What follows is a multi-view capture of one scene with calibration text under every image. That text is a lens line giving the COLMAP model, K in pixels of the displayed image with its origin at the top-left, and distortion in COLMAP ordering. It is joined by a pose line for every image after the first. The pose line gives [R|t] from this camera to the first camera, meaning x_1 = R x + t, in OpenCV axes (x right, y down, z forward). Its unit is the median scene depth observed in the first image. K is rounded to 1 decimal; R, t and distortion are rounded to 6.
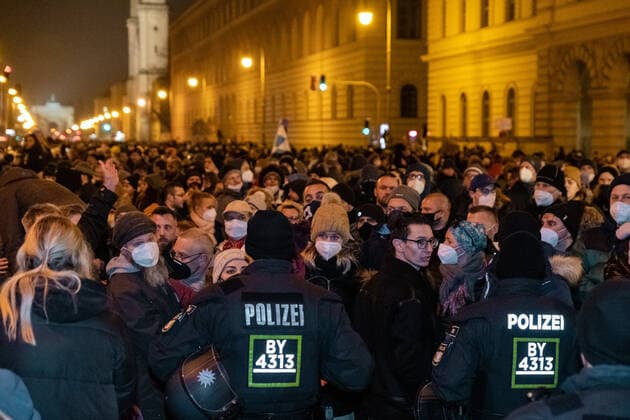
lens RADIAL K [[1236.7, 0, 315.0], [0, 1236.7, 210.0], [0, 0, 1]] dist [0.149797, 0.013634]
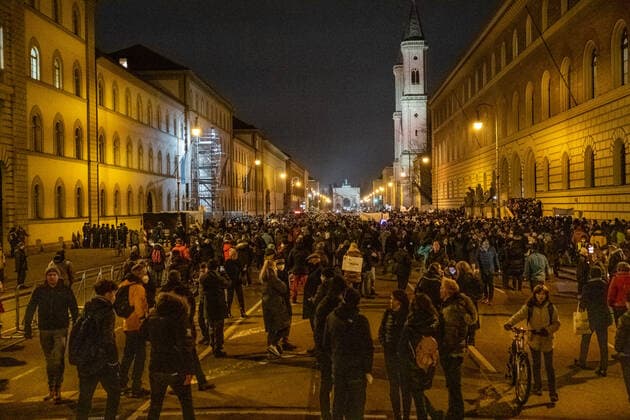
lens RADIAL K [[657.2, 0, 315.0], [0, 657.2, 210.0], [0, 0, 1]] dist [0.005192, 0.007439]
pose [[0.961416, -0.016868, -0.274580, -0.094521], [0.002290, 0.998574, -0.053327, -0.044849], [0.275088, 0.050641, 0.960084, 0.709478]]
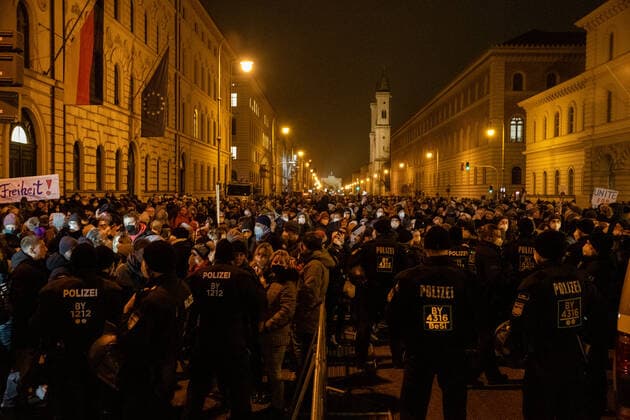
lens RADIAL K [[657.2, 0, 315.0], [0, 657.2, 210.0], [0, 0, 1]] dist [0.005192, 0.007439]
pose [[0.973262, 0.012021, -0.229383, 0.006282], [-0.019763, 0.999309, -0.031483, 0.001190], [0.228846, 0.035174, 0.972827, -0.025508]]
